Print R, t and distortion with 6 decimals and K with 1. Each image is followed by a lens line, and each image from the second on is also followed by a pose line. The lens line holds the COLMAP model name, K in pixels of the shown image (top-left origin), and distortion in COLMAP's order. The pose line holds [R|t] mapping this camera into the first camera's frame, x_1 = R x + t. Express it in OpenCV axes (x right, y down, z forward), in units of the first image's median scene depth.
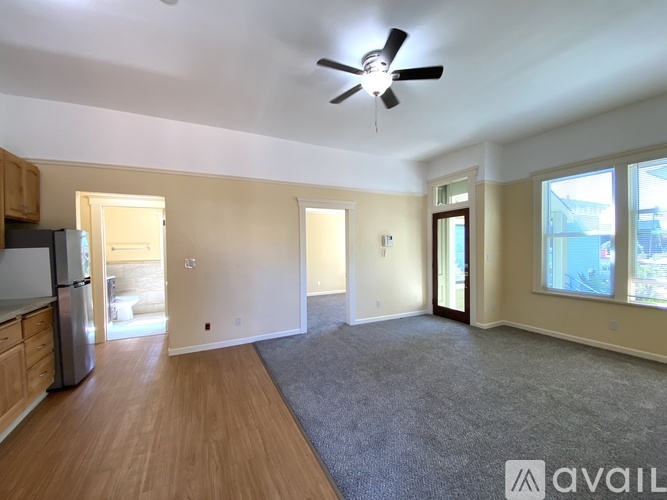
lens RADIAL K [[270.2, 0, 333.5], [0, 270.2, 250.0], [0, 0, 1]] dist [0.034536, -0.029754]
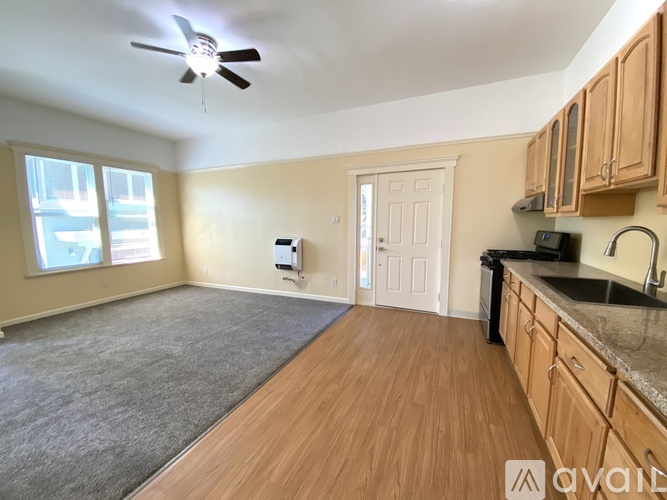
lens RADIAL K [[267.5, 0, 332.8], [0, 267.5, 253.8], [0, 0, 1]] dist [0.032570, -0.028701]
pose [[-0.636749, -0.072216, 0.767682, -0.602398], [0.024094, 0.993255, 0.113420, 0.003520], [-0.770694, 0.090716, -0.630714, 0.806178]]
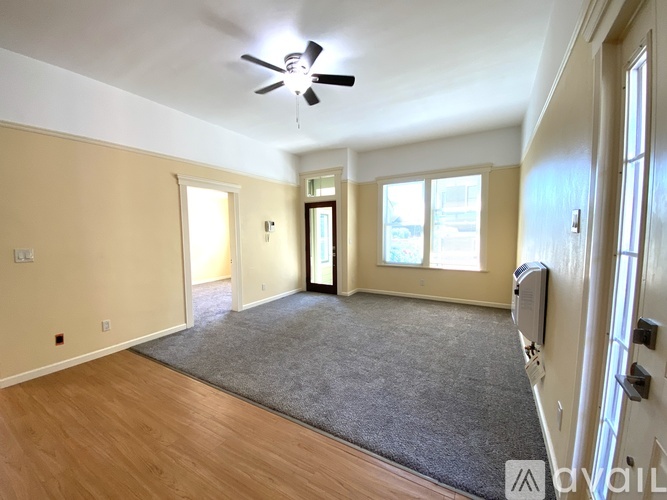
lens RADIAL K [[267.5, 0, 332.8], [0, 267.5, 253.8], [0, 0, 1]] dist [0.032570, -0.028701]
pose [[0.832982, -0.041671, 0.551728, -0.212506], [0.007233, 0.997895, 0.064449, 0.007309], [-0.553252, -0.049694, 0.831530, -0.001753]]
